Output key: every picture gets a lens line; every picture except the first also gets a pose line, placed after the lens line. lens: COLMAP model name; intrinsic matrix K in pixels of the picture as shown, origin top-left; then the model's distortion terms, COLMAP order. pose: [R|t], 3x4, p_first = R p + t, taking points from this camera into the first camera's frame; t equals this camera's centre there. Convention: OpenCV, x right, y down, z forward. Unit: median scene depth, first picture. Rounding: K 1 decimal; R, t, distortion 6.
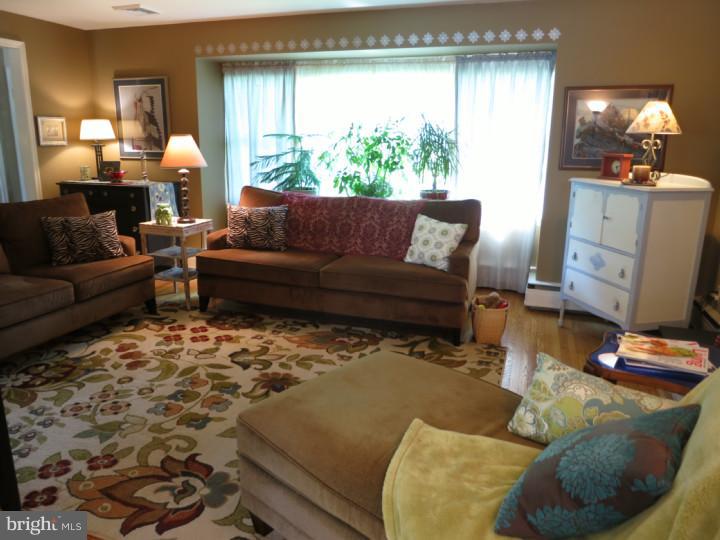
lens RADIAL K [[521.3, 0, 360.8], [0, 521.3, 270.2], [0, 0, 1]] dist [-0.046304, 0.012184]
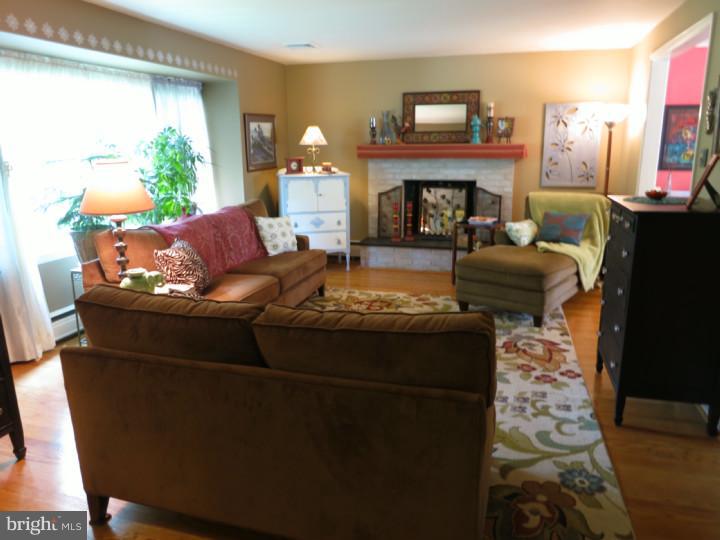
lens RADIAL K [[521.3, 0, 360.4], [0, 521.3, 272.7], [0, 0, 1]] dist [-0.046304, 0.012184]
pose [[-0.046137, -0.255004, 0.965839, -1.816239], [0.257300, 0.931211, 0.258153, -0.395350], [-0.965230, 0.260421, 0.022649, 1.311264]]
